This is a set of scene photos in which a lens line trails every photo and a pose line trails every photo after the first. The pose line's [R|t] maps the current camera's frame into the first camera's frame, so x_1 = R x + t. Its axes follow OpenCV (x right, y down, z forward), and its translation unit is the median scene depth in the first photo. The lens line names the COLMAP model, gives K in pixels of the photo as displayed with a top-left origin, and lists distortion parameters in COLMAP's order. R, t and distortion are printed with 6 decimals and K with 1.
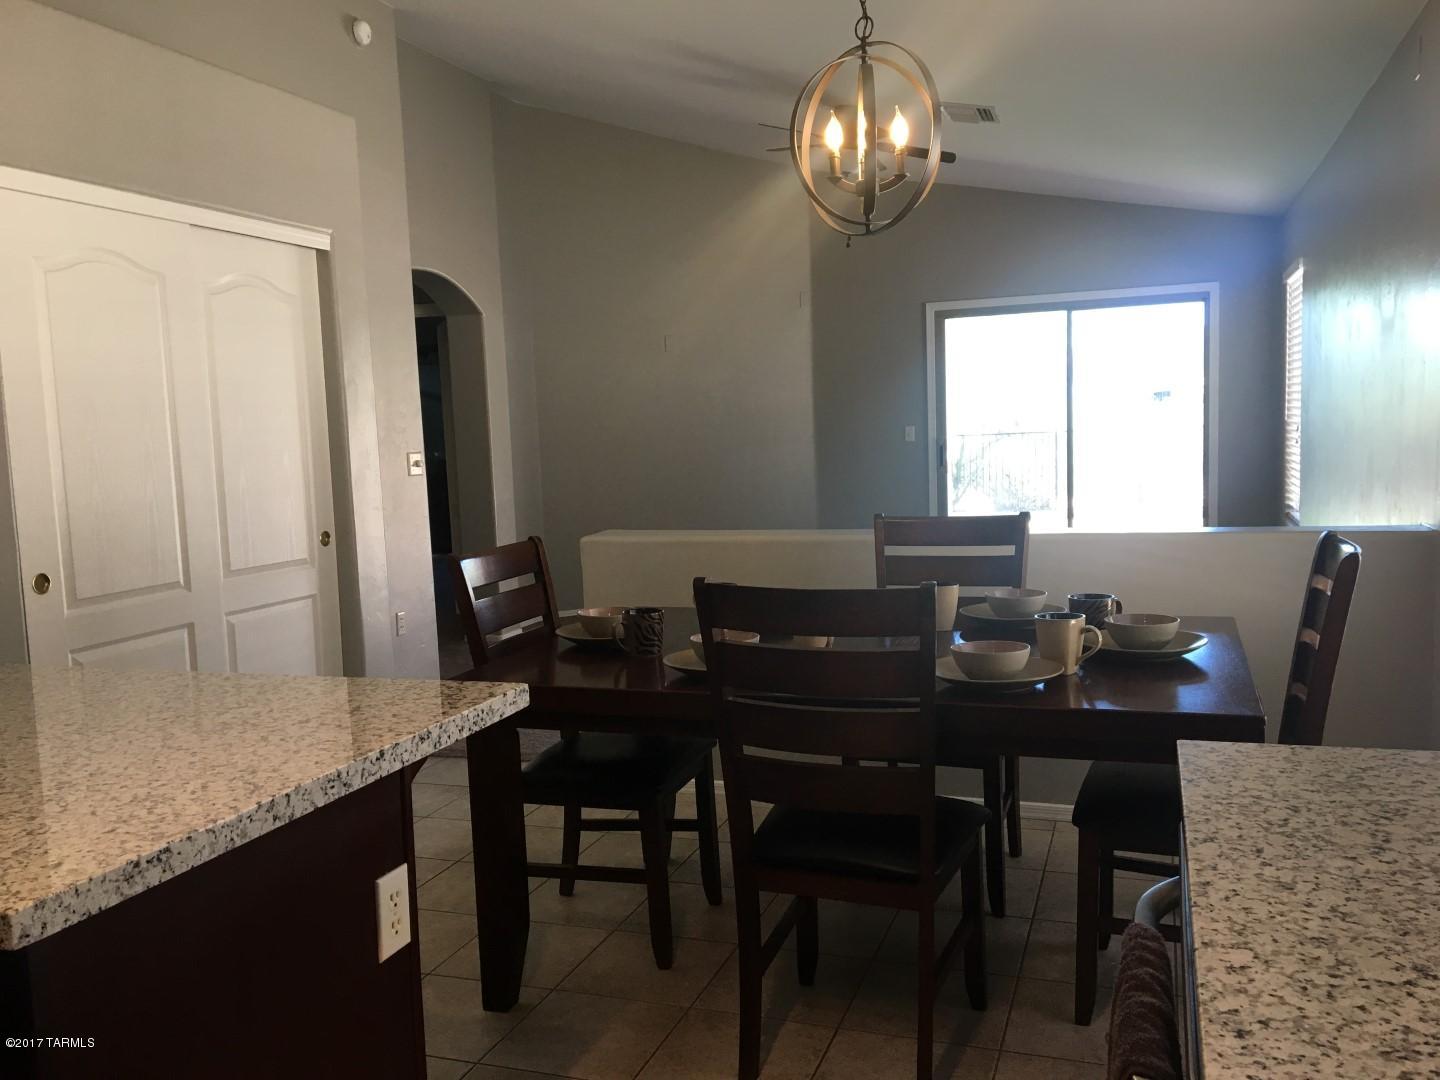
lens RADIAL K [[1210.0, 0, 724.4], [0, 1210.0, 539.8], [0, 0, 1]] dist [0.071726, -0.091712]
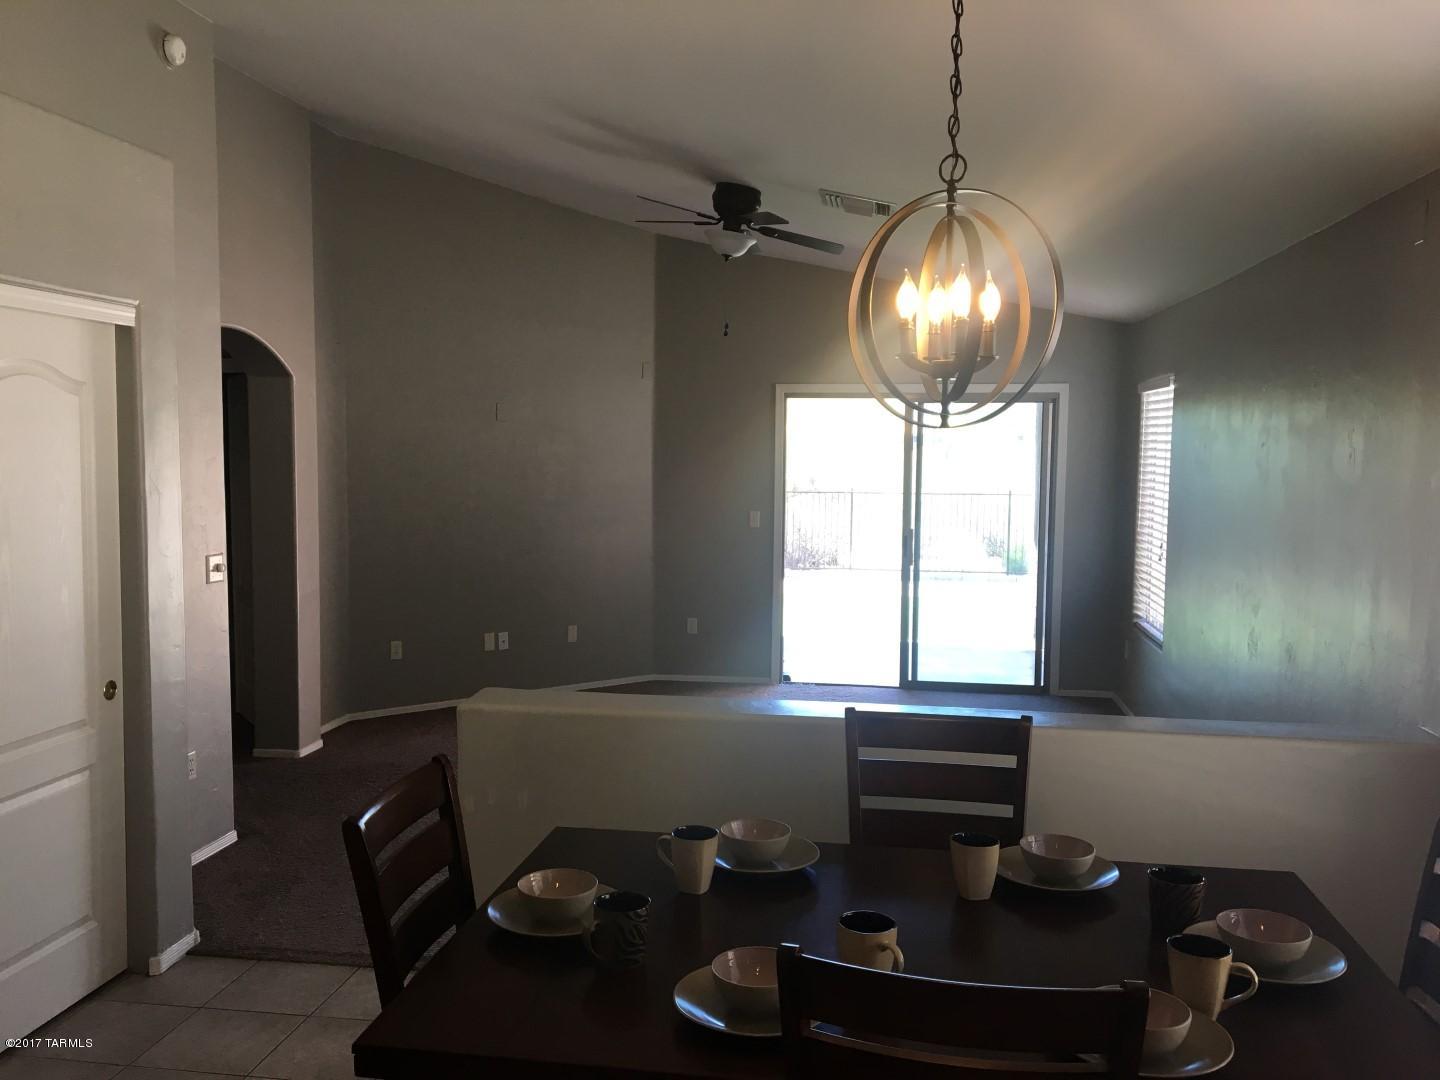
lens RADIAL K [[1210.0, 0, 722.5], [0, 1210.0, 539.5], [0, 0, 1]] dist [0.071726, -0.091712]
pose [[0.981050, 0.032634, 0.190986, -0.090603], [-0.028396, 0.999287, -0.024886, -0.084673], [-0.191662, 0.018991, 0.981277, 0.143917]]
